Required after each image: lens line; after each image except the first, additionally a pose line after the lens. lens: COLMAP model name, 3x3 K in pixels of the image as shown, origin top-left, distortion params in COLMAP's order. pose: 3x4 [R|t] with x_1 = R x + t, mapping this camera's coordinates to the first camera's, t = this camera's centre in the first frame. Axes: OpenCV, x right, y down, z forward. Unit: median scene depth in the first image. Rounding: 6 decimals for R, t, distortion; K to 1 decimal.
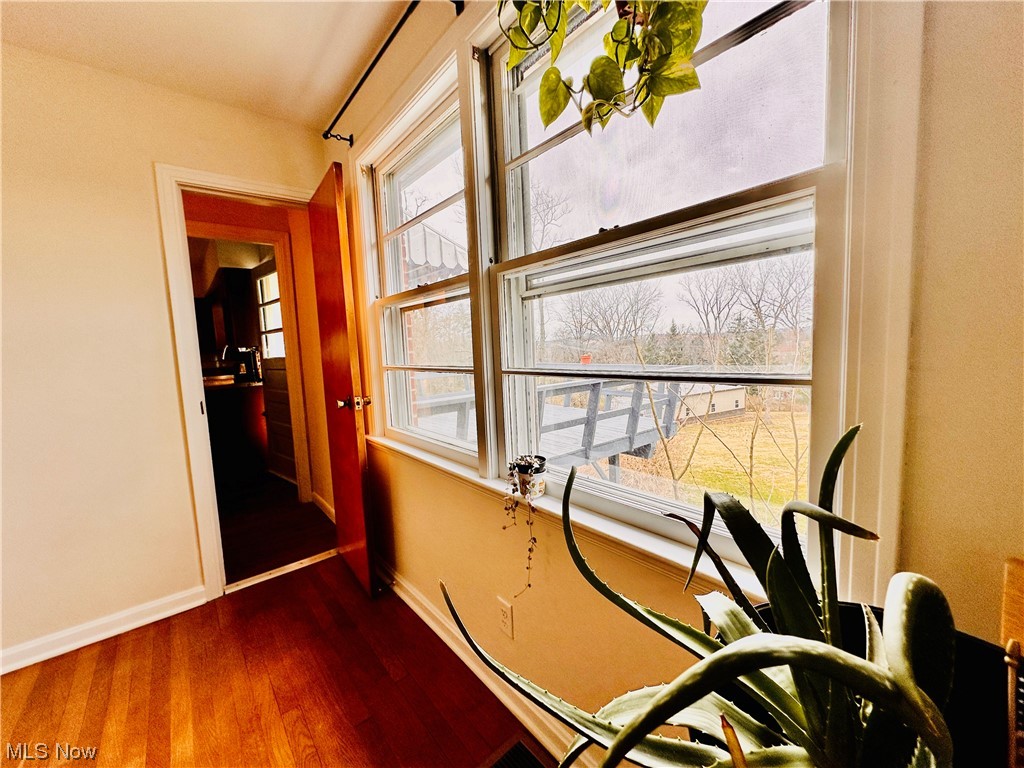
lens RADIAL K [[408.4, 0, 512.0], [0, 408.4, 384.0], [0, 0, 1]] dist [-0.001601, -0.000251]
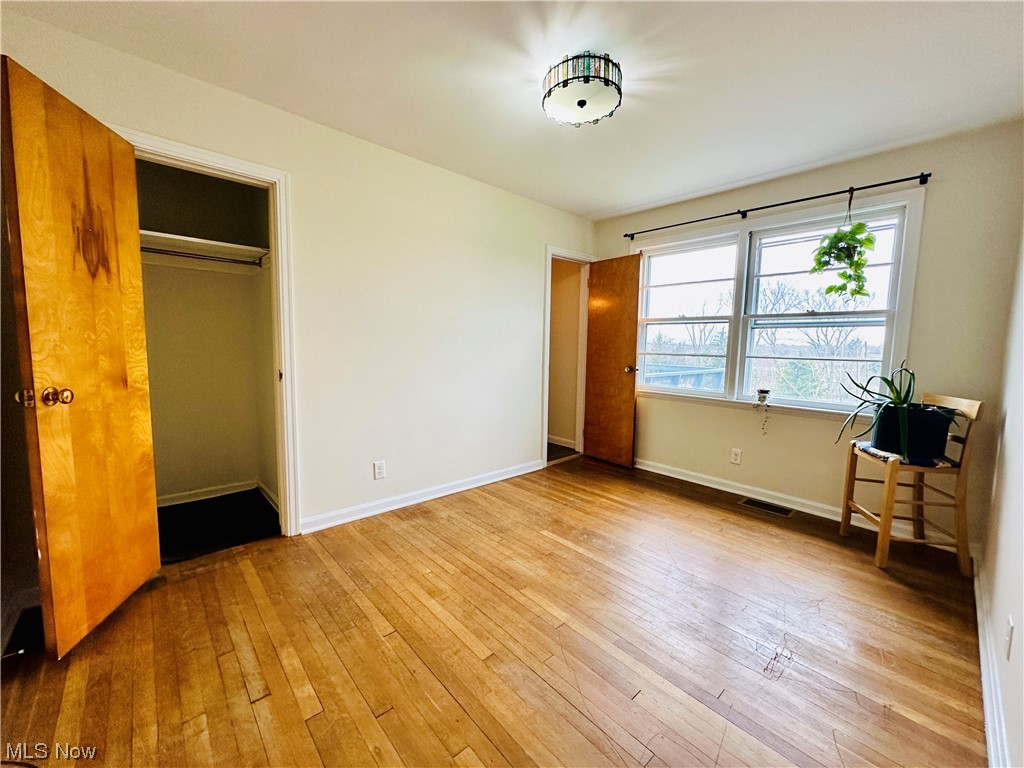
lens RADIAL K [[408.4, 0, 512.0], [0, 408.4, 384.0], [0, 0, 1]] dist [-0.001601, -0.000251]
pose [[0.996973, 0.059627, 0.049892, -1.486627], [-0.059741, 0.998214, 0.000802, 0.208267], [-0.049755, -0.003781, 0.998754, -1.368412]]
